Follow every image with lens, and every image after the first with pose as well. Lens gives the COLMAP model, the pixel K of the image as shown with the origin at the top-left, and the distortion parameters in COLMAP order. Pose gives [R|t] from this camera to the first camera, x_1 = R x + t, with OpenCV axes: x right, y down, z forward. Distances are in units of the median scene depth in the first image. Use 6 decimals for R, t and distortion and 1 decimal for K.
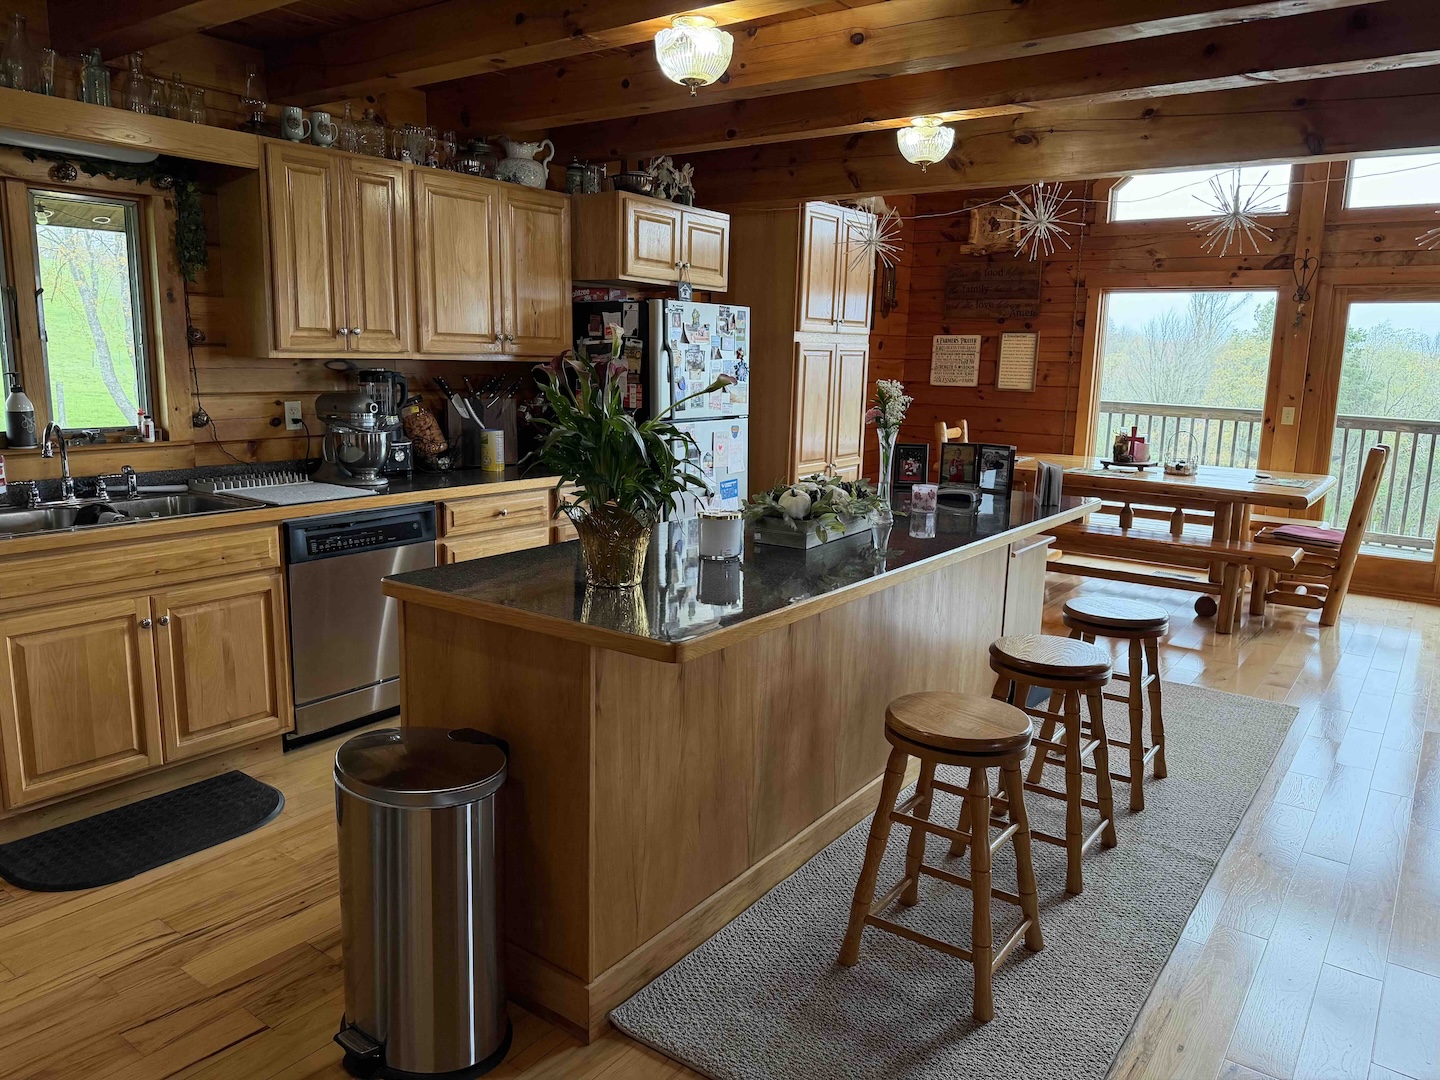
lens RADIAL K [[1011.8, 0, 727.7], [0, 1011.8, 542.8], [0, 0, 1]] dist [0.065606, -0.081850]
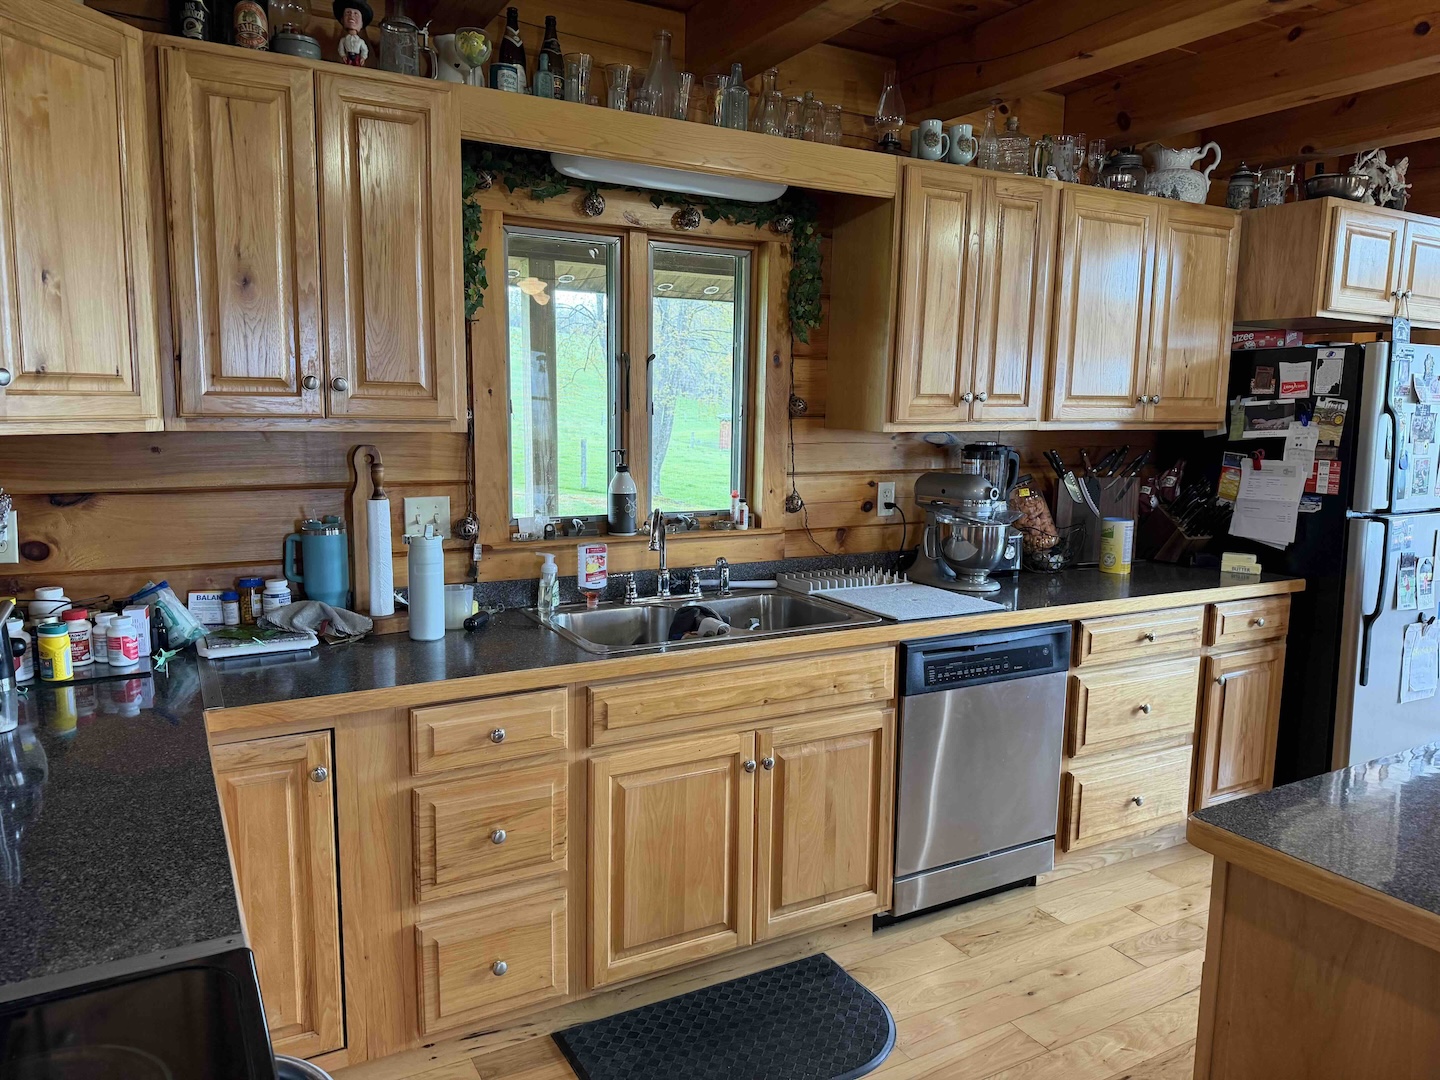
lens RADIAL K [[1011.8, 0, 724.8], [0, 1011.8, 553.3], [0, 0, 1]] dist [0.065606, -0.081850]
pose [[0.909567, 0.050862, -0.412434, -0.221511], [-0.070570, 0.996971, -0.032685, -0.048299], [0.409522, 0.058835, 0.910401, 0.219351]]
